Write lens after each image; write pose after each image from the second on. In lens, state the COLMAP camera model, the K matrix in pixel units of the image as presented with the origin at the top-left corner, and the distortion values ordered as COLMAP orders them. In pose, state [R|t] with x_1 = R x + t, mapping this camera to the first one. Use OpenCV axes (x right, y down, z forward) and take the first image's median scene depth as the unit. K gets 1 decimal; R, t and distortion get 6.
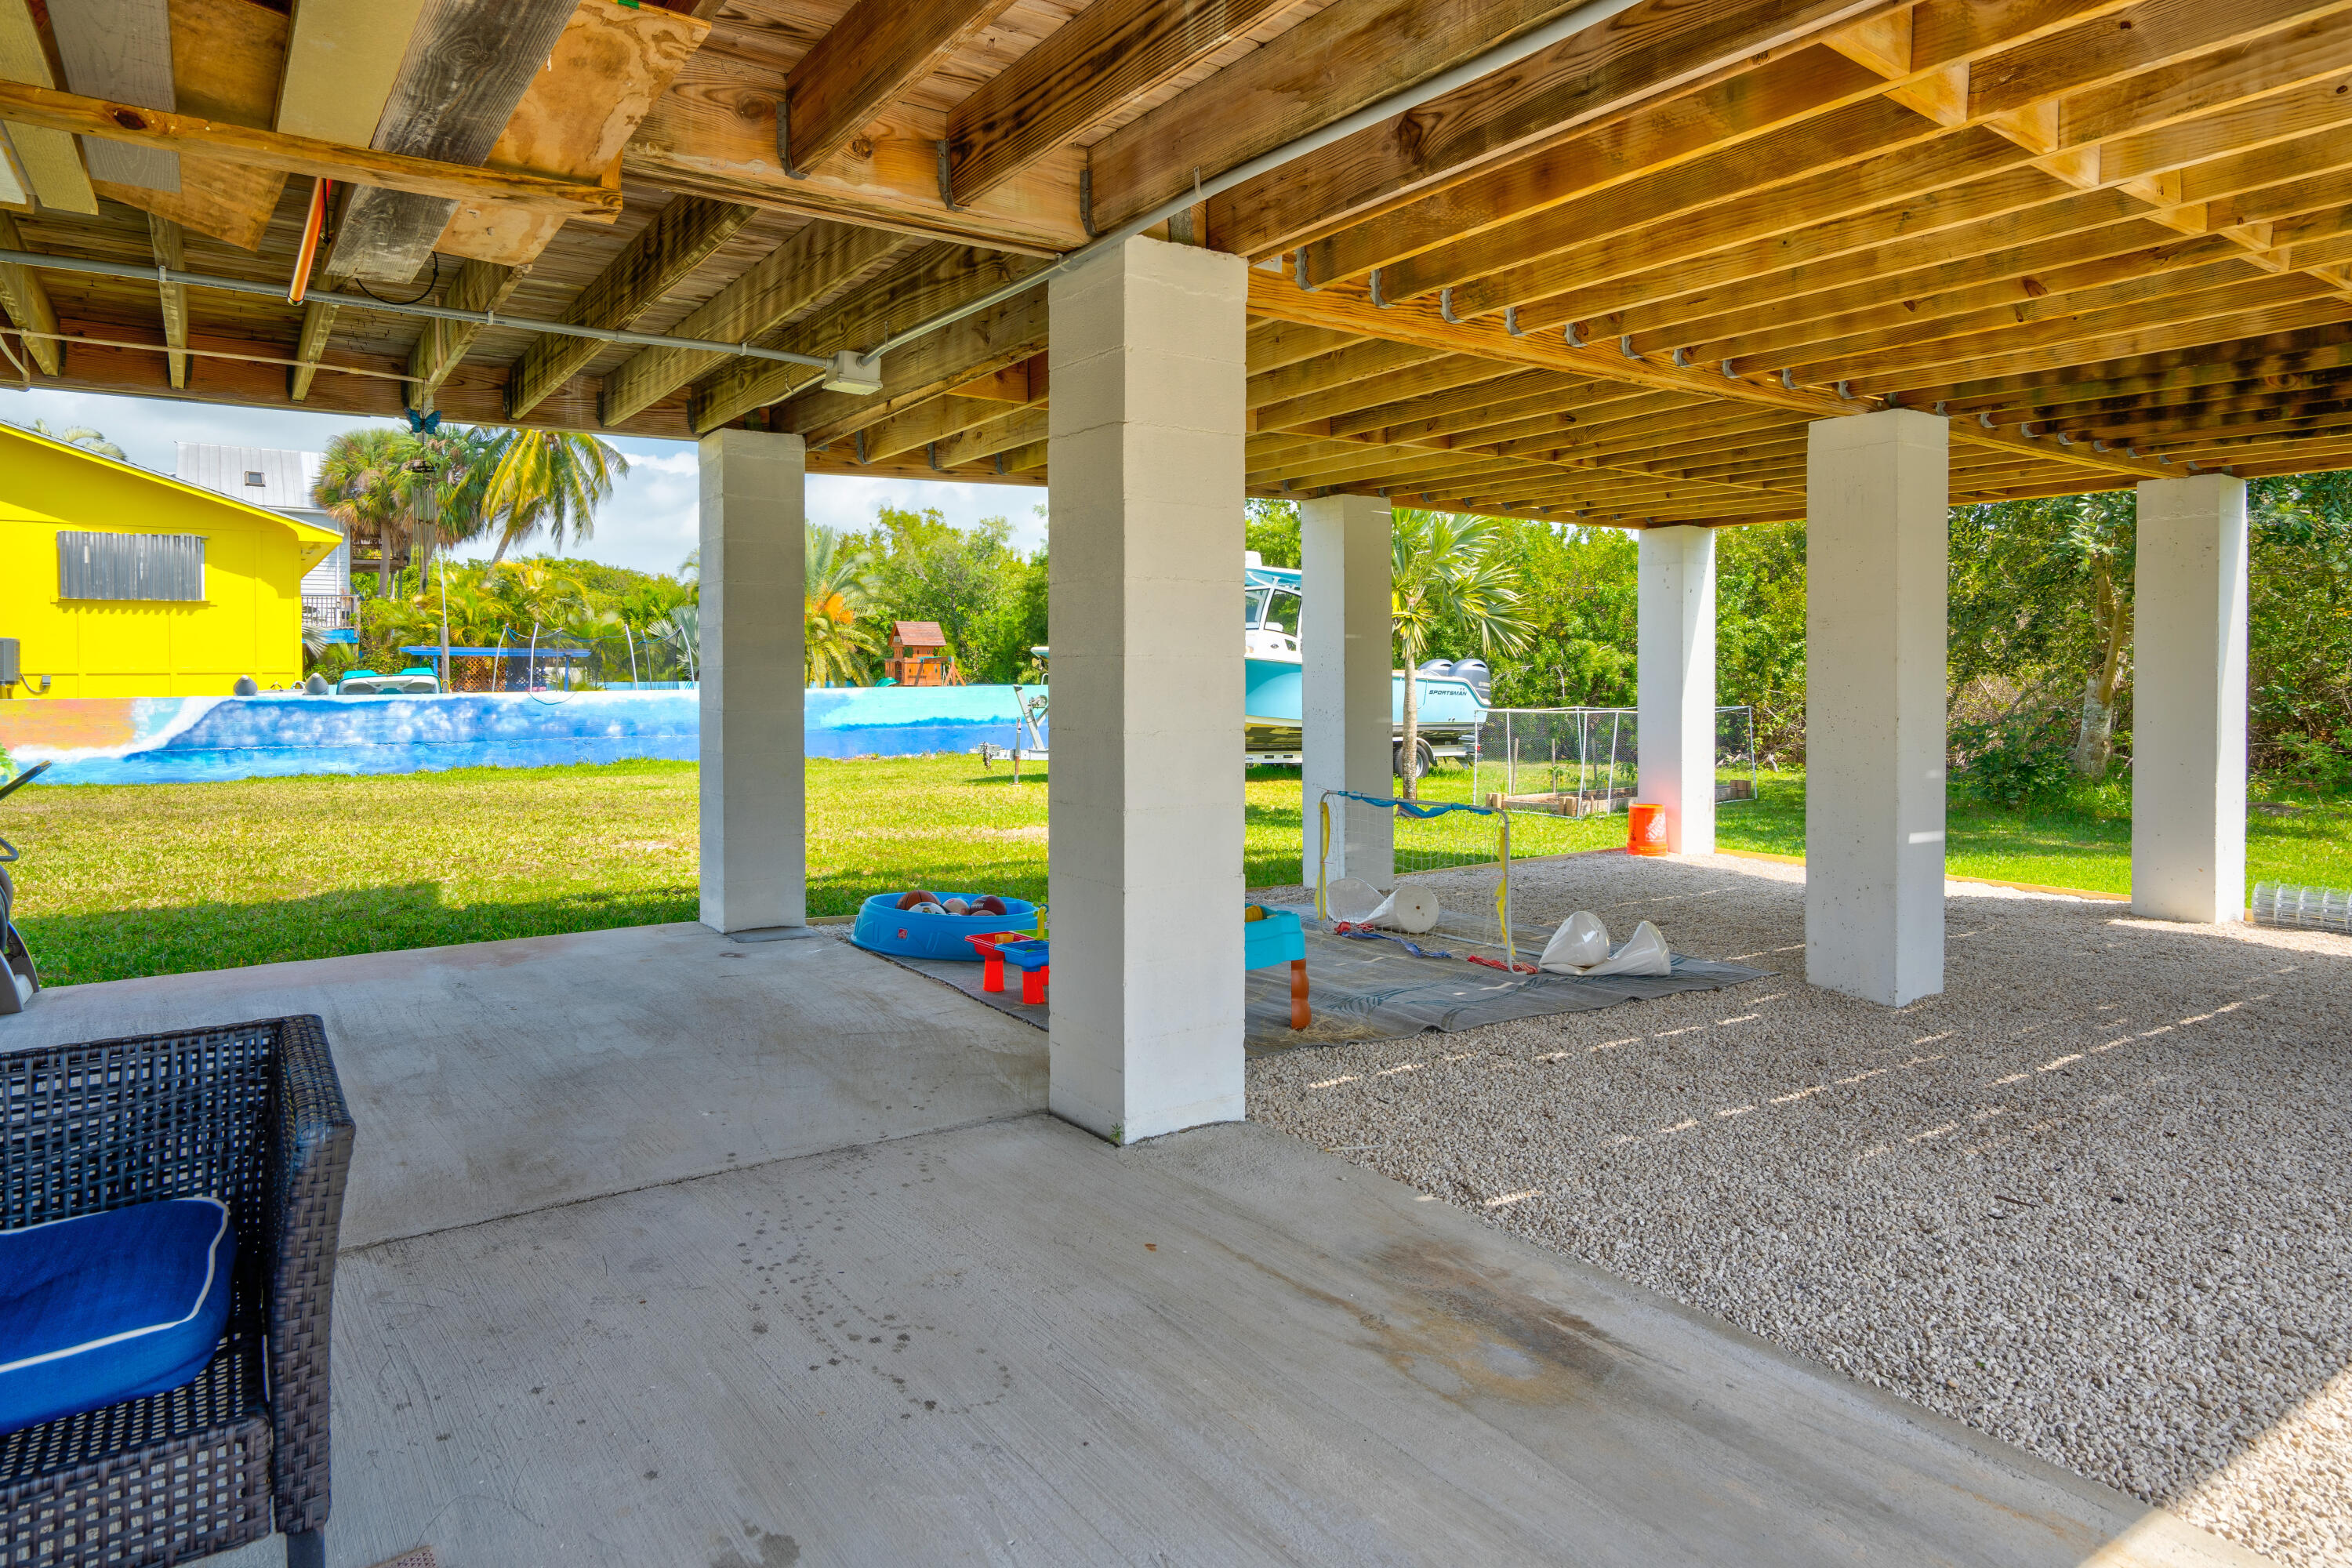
lens RADIAL K [[1388.5, 0, 1178.8], [0, 1388.5, 782.7], [0, 0, 1]] dist [0.003888, 0.002684]
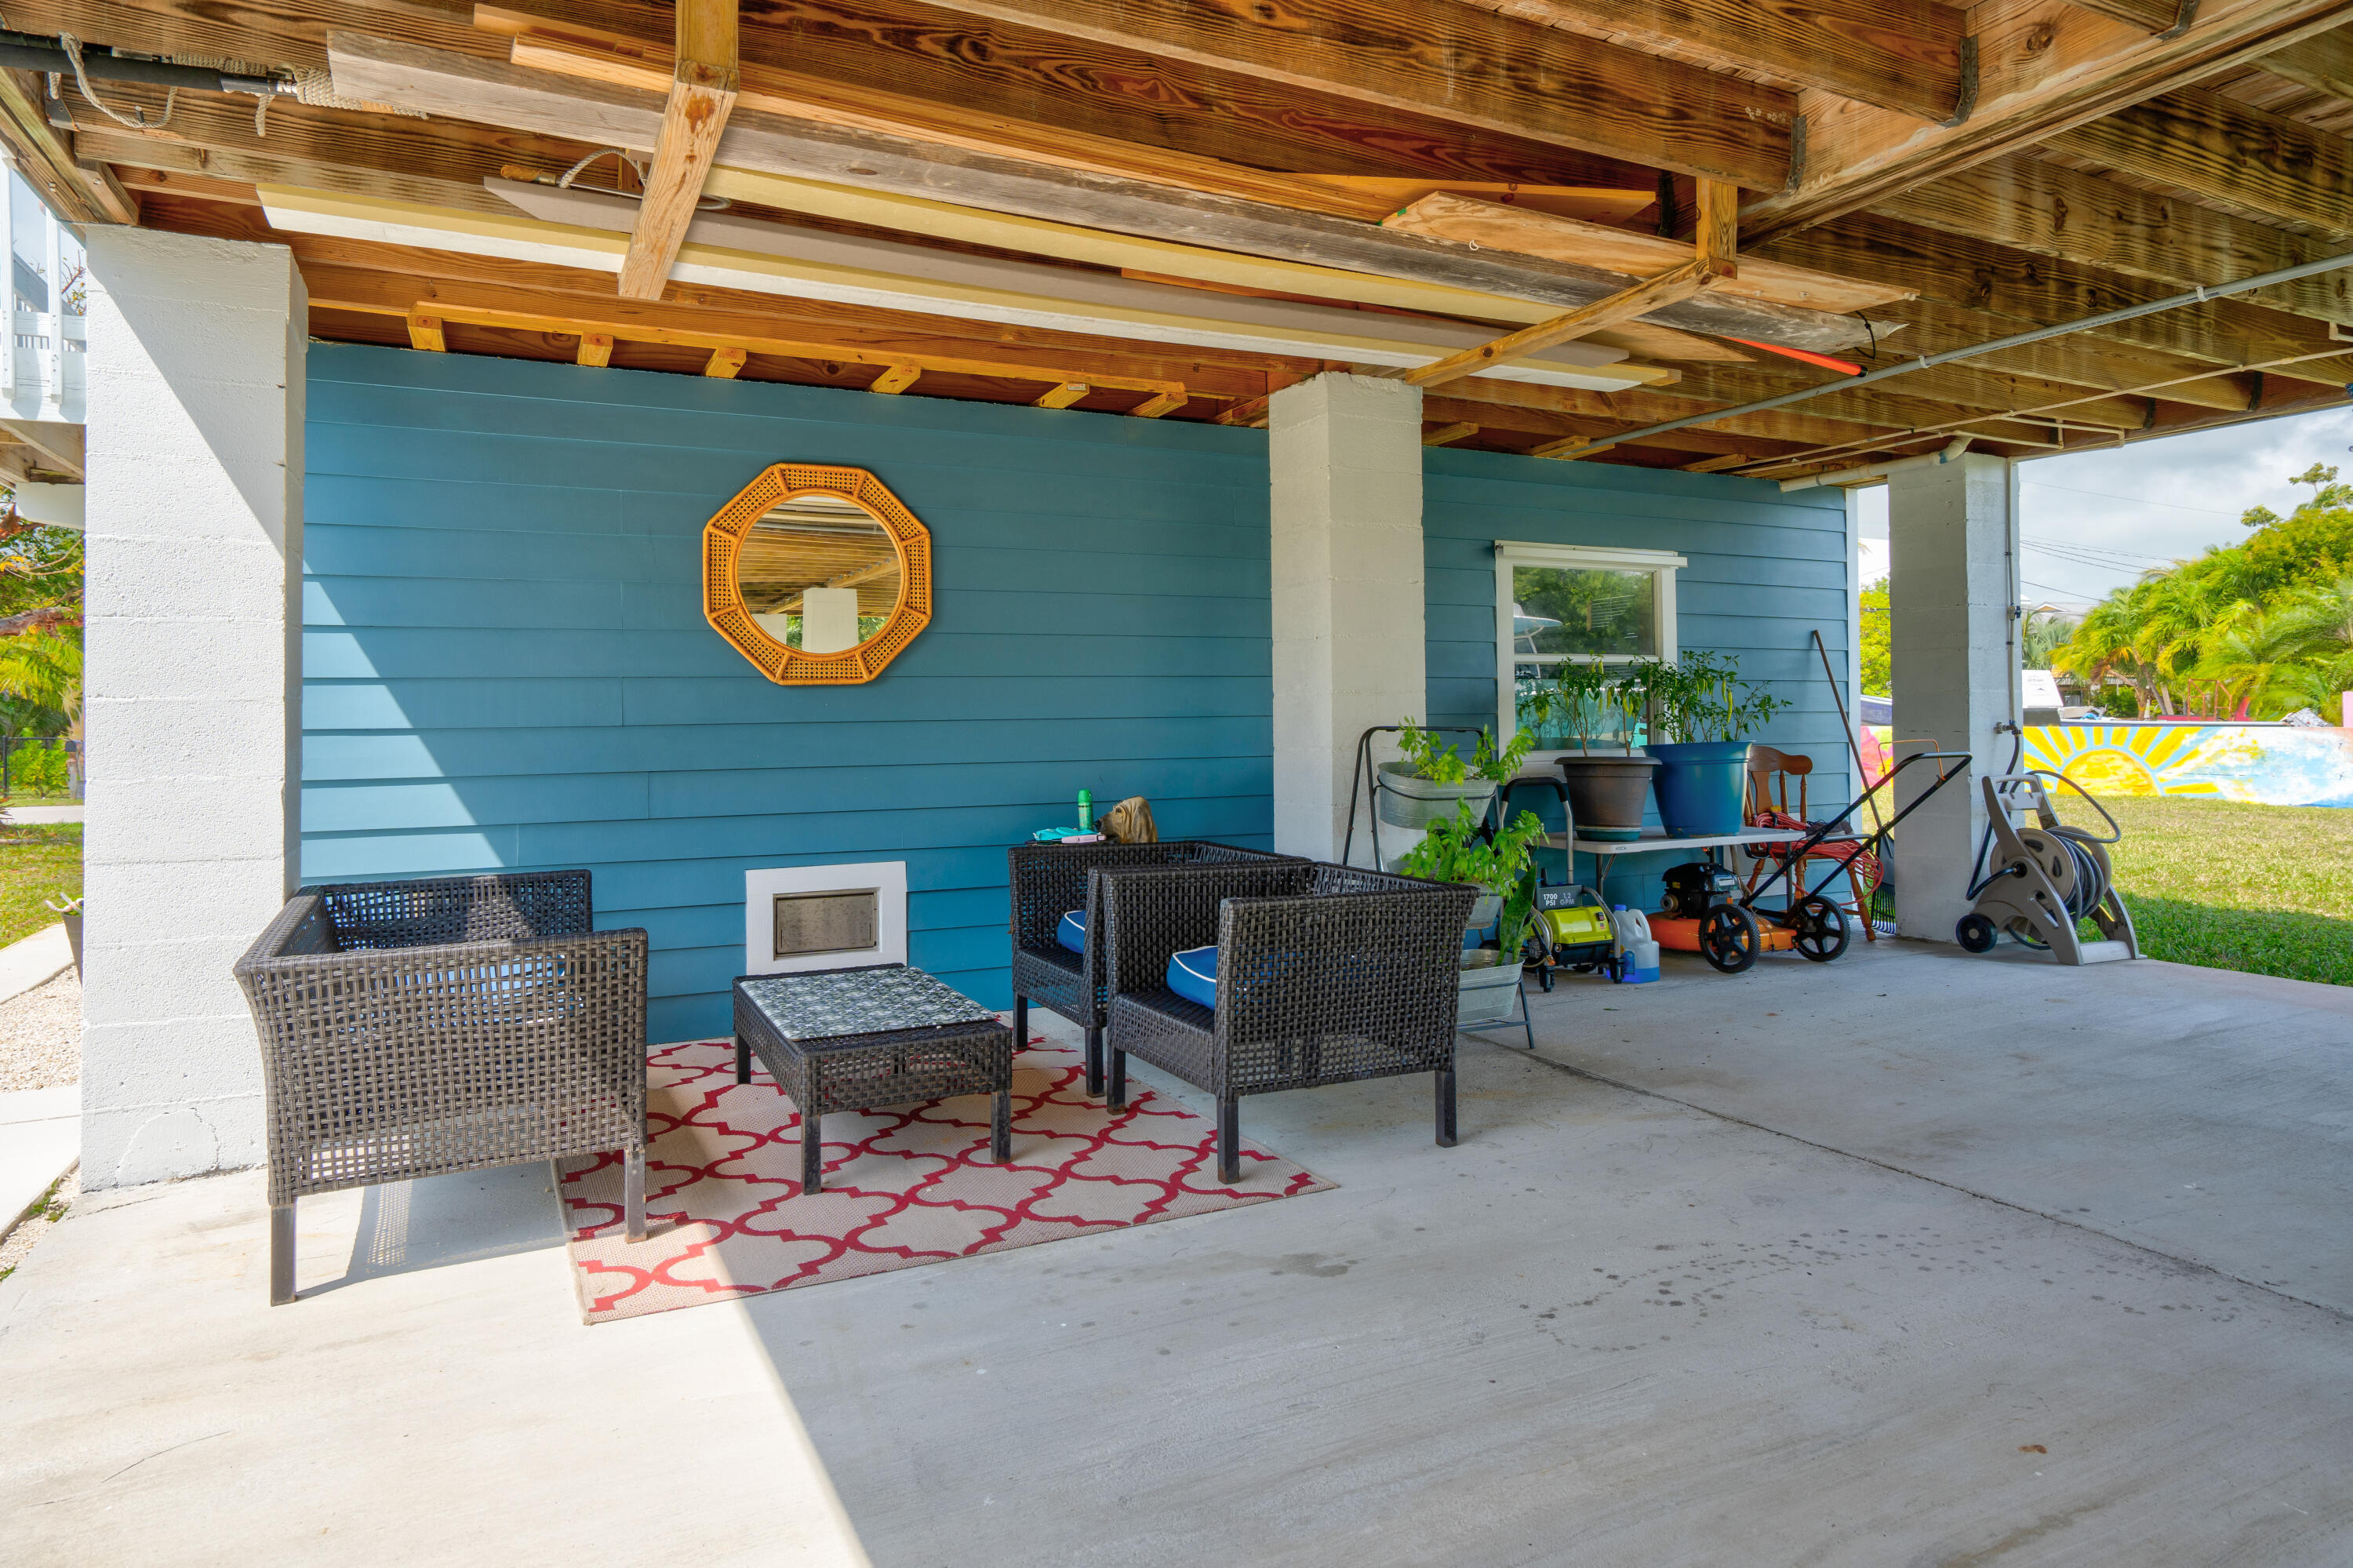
lens RADIAL K [[1389.1, 0, 1198.8], [0, 1389.1, 716.4], [0, 0, 1]] dist [0.003888, 0.002684]
pose [[-0.133455, -0.003112, -0.991050, 0.800393], [-0.069982, 0.997528, 0.006291, -0.007290], [0.988581, 0.070196, -0.133343, 0.718246]]
